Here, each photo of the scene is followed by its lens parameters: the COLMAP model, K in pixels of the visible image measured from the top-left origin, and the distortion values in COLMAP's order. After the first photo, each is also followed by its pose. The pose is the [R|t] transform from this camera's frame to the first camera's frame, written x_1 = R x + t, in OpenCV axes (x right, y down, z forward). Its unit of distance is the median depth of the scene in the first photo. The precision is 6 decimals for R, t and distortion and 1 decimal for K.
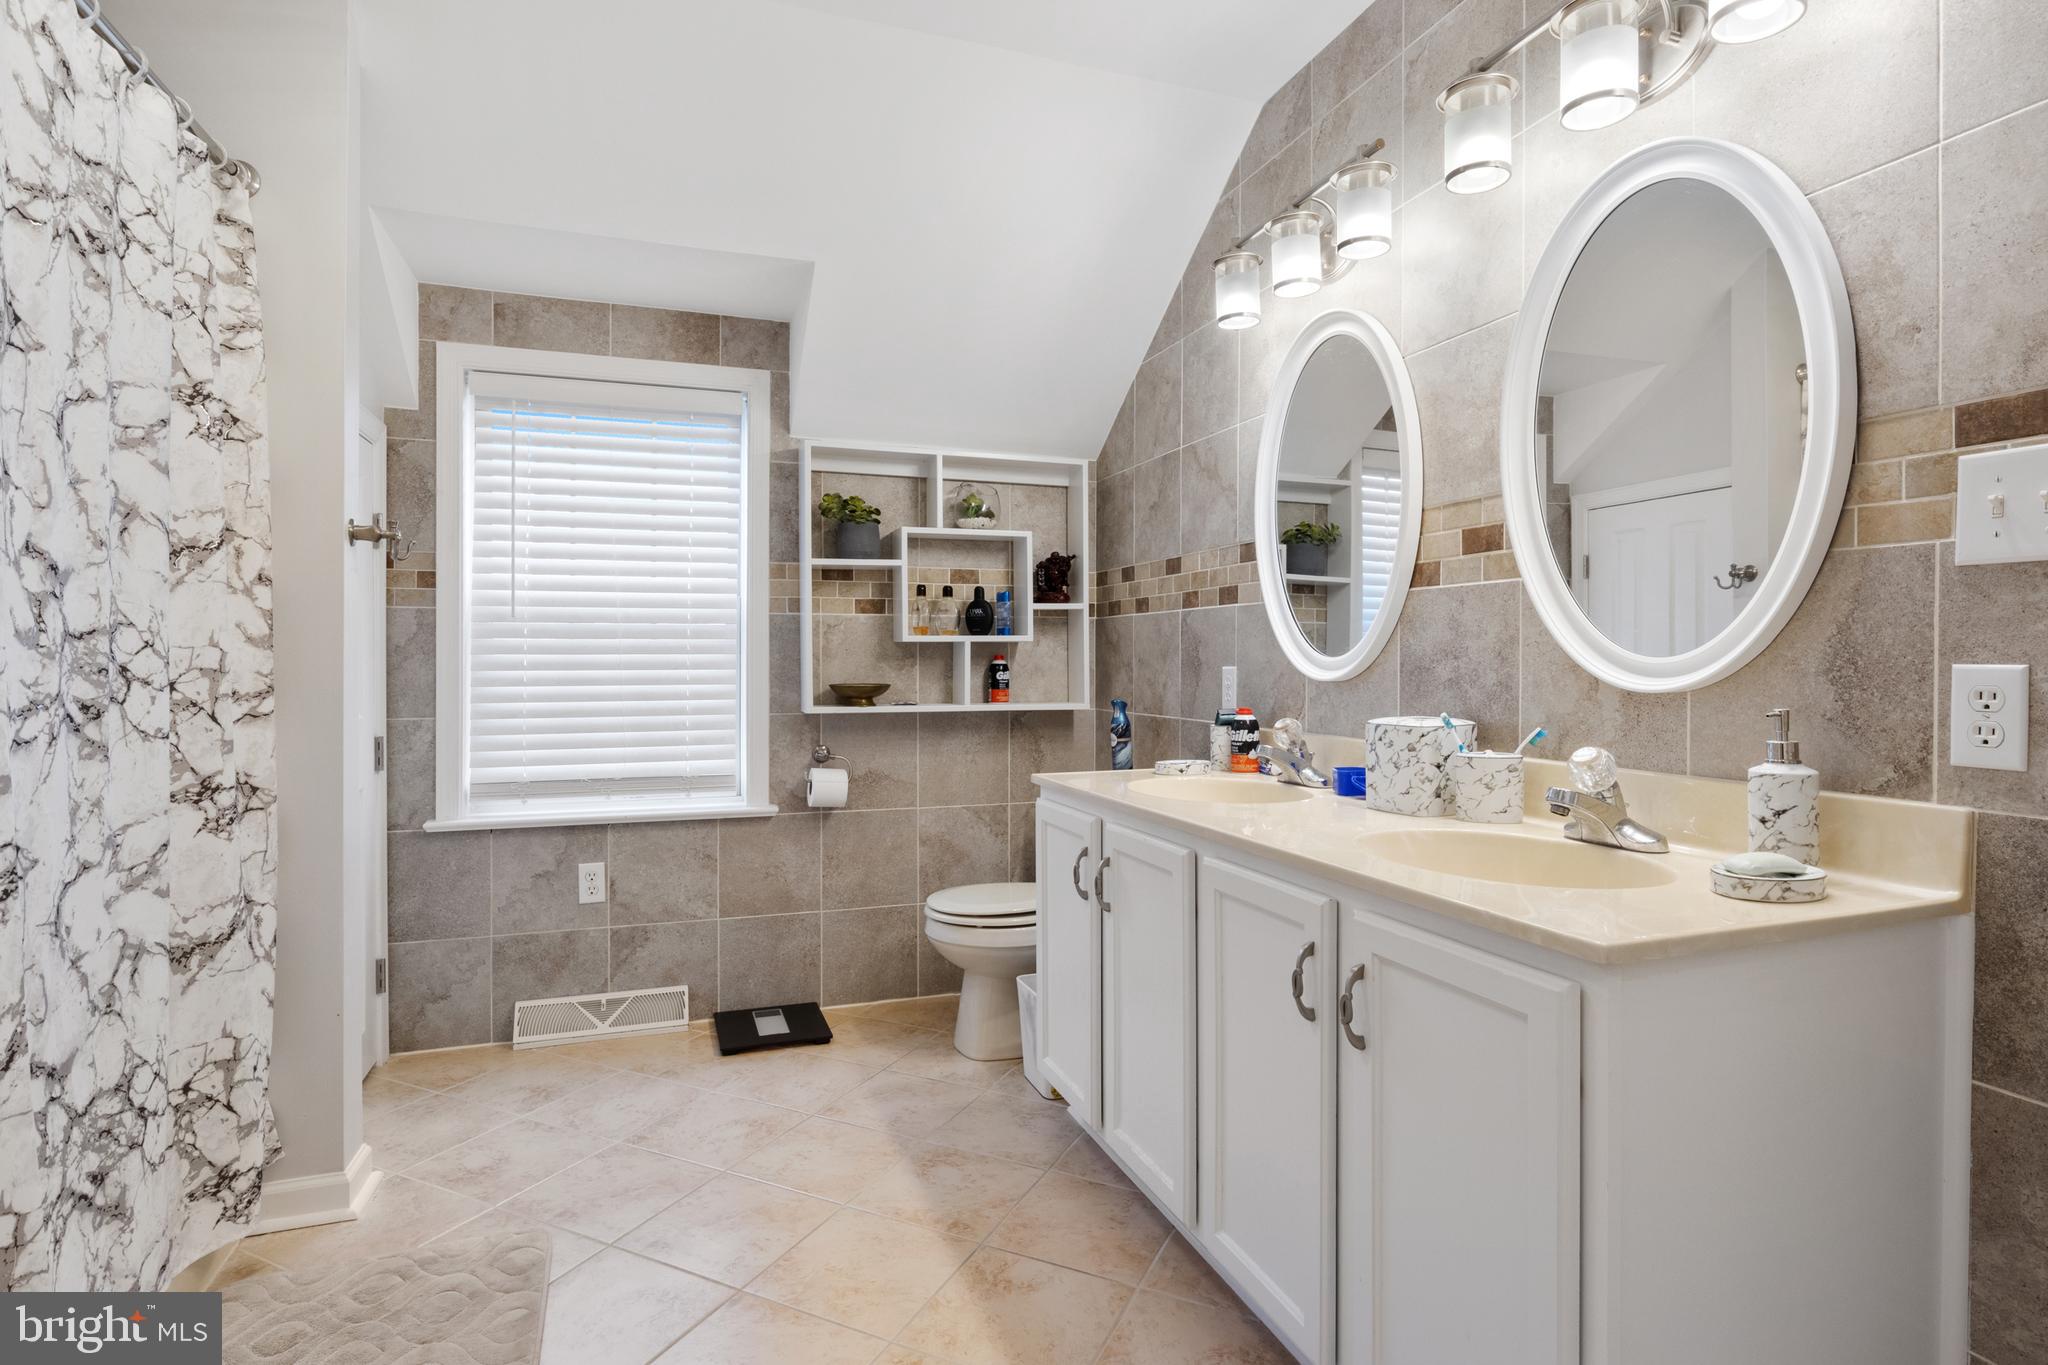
lens RADIAL K [[1036.1, 0, 1030.8], [0, 1036.1, 653.4], [0, 0, 1]] dist [-0.011354, 0.001251]
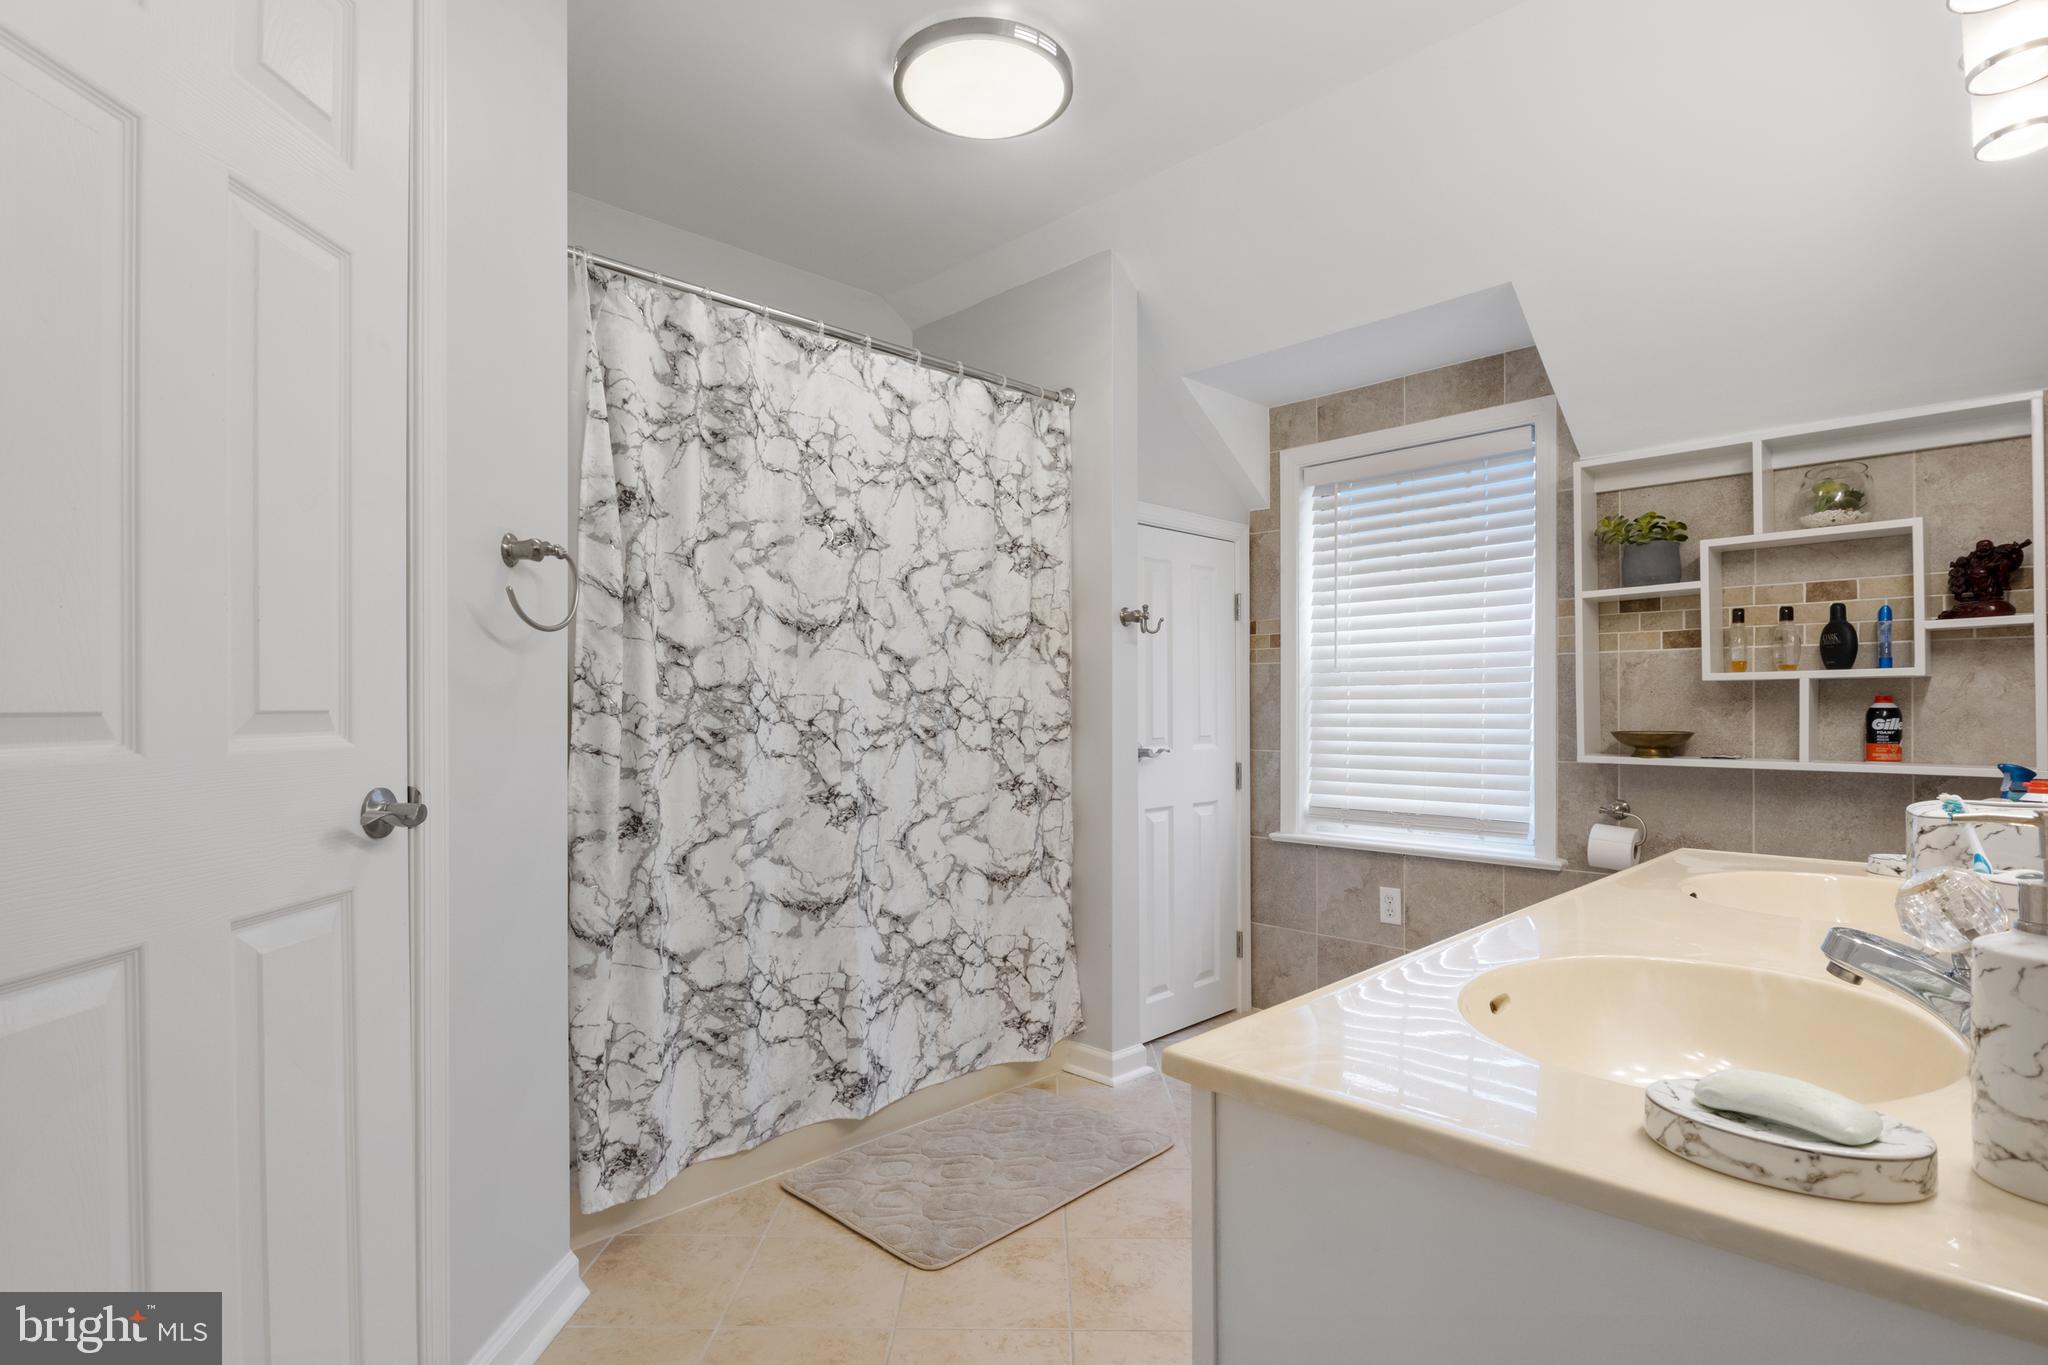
lens RADIAL K [[1036.1, 0, 1024.7], [0, 1036.1, 698.0], [0, 0, 1]] dist [-0.011354, 0.001251]
pose [[0.414747, -0.008249, -0.909899, 0.436063], [0.008581, 0.999950, -0.005155, 0.002091], [0.909896, -0.005670, 0.414797, 0.191615]]
